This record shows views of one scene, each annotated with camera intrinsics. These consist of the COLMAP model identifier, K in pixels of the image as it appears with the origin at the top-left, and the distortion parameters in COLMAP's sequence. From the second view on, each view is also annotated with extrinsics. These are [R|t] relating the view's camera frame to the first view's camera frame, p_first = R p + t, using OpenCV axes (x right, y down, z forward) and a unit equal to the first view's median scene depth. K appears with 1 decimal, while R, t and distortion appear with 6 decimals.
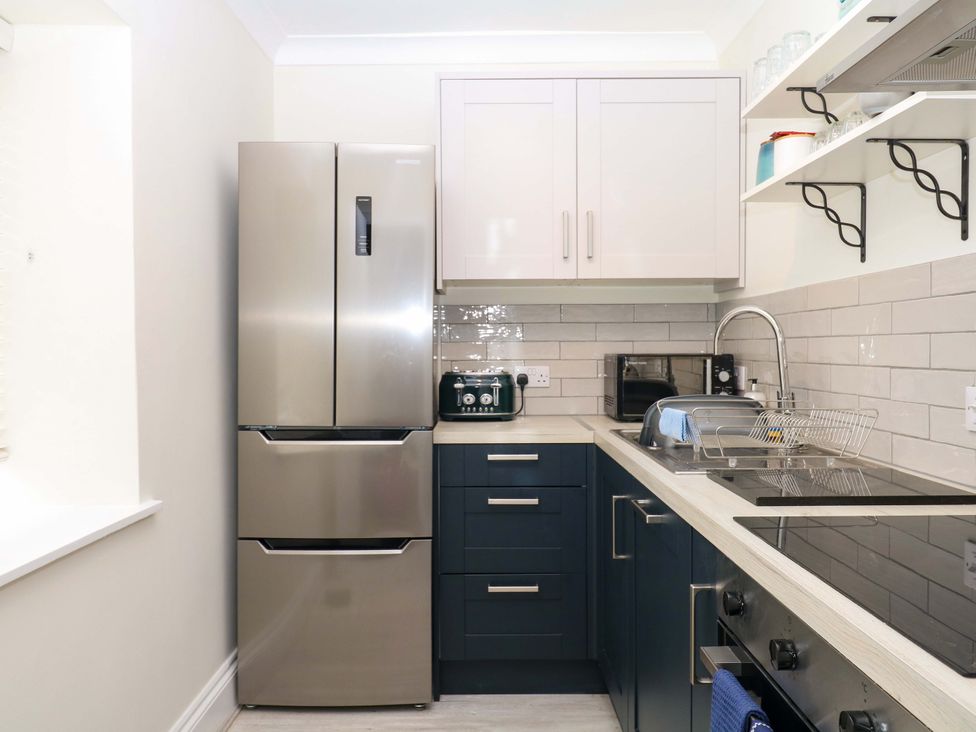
lens RADIAL K [[758.7, 0, 485.5], [0, 758.7, 368.1], [0, 0, 1]] dist [0.004128, -0.013256]
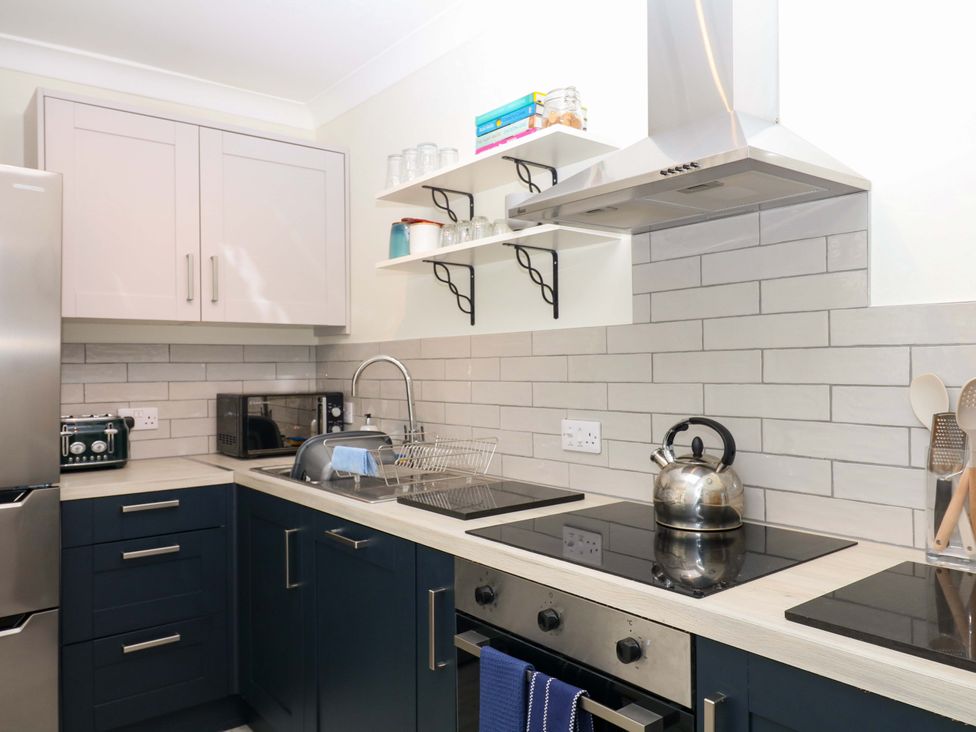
lens RADIAL K [[758.7, 0, 484.4], [0, 758.7, 363.5], [0, 0, 1]] dist [0.004128, -0.013256]
pose [[0.769243, -0.001509, 0.638955, -0.253181], [0.020984, 0.999517, -0.022902, -0.032563], [-0.638612, 0.031025, 0.768903, -0.019511]]
